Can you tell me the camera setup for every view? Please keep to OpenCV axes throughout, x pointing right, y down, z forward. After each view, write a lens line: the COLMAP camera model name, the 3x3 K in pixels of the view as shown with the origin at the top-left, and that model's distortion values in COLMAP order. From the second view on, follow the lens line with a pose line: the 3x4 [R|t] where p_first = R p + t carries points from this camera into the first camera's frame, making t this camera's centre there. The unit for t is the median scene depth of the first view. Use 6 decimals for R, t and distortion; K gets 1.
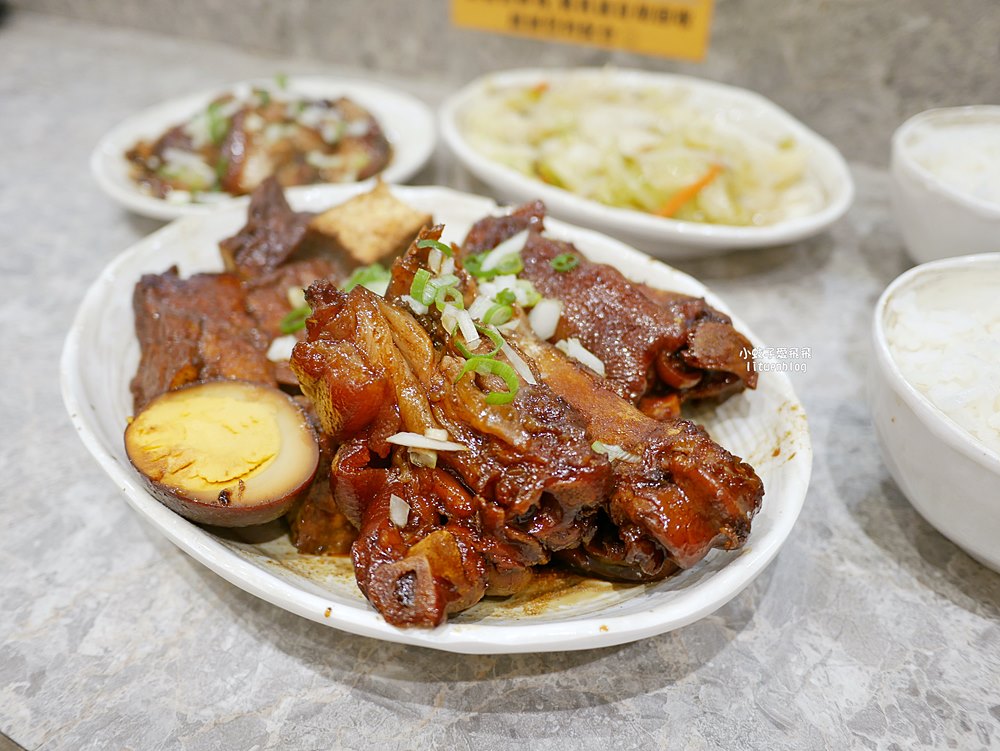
lens RADIAL K [[827.1, 0, 498.7], [0, 827.1, 371.8], [0, 0, 1]] dist [-0.051689, 0.020047]
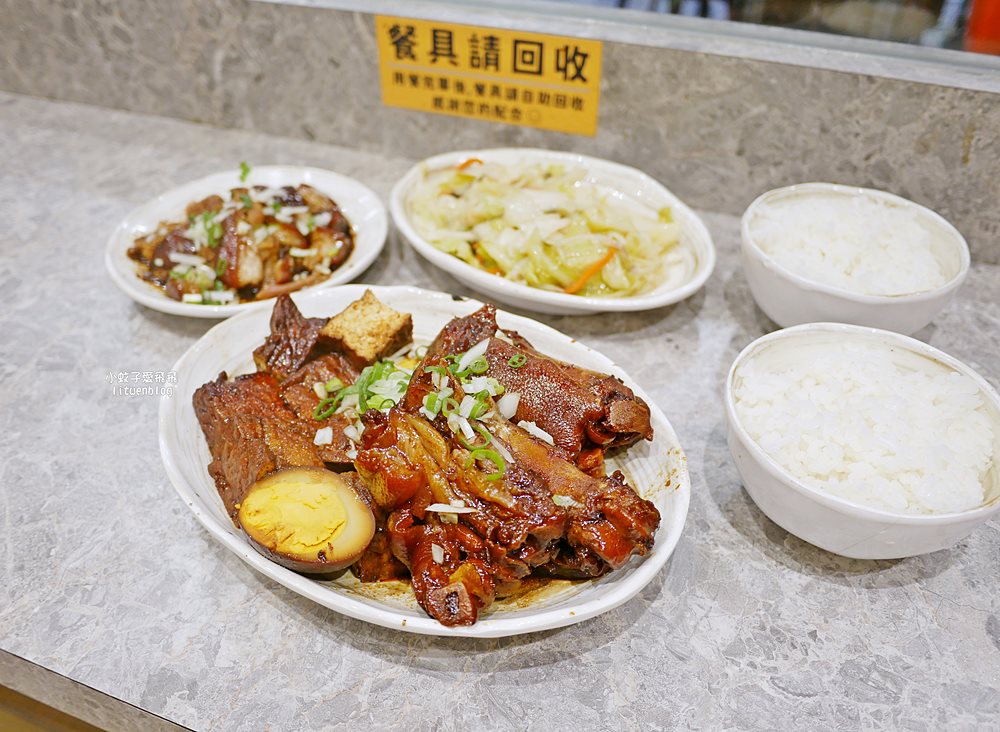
lens RADIAL K [[818.8, 0, 491.4], [0, 818.8, 369.2], [0, 0, 1]] dist [-0.029968, -0.009577]
pose [[0.991556, -0.084171, 0.098651, -0.118695], [0.080106, 0.995794, 0.044471, -0.203634], [-0.101980, -0.036193, 0.994128, -0.464337]]
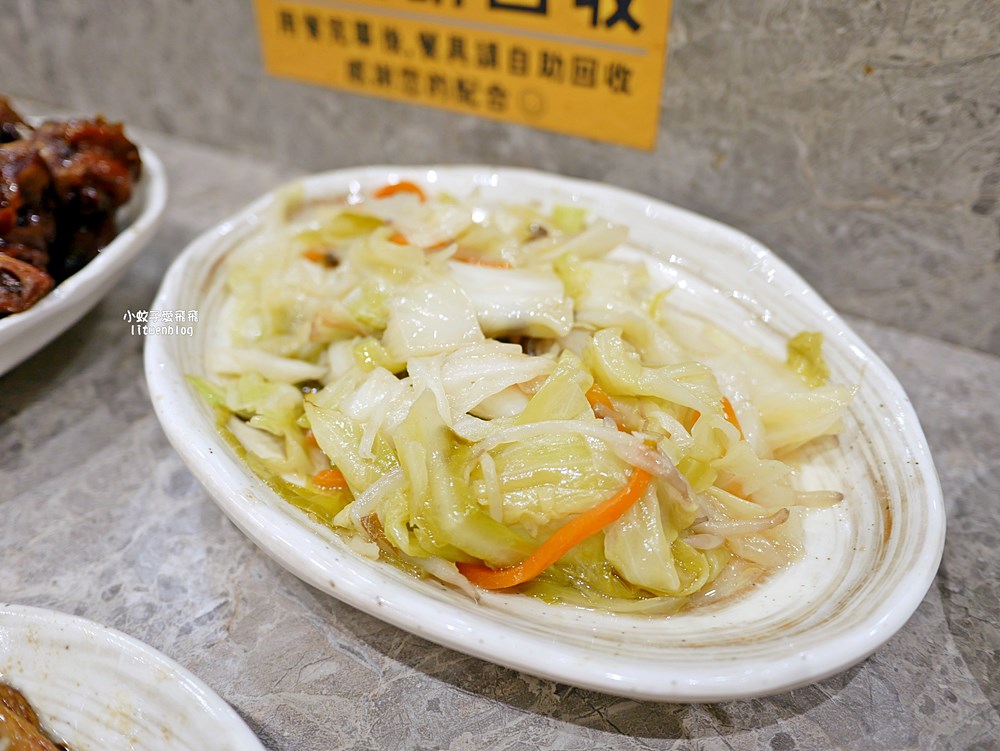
lens RADIAL K [[827.1, 0, 505.2], [0, 827.1, 373.9], [0, 0, 1]] dist [-0.051689, 0.020047]
pose [[0.999940, -0.001410, 0.010837, 0.290771], [0.001223, 0.999851, 0.017229, -0.486814], [-0.010859, -0.017215, 0.999793, 0.874717]]
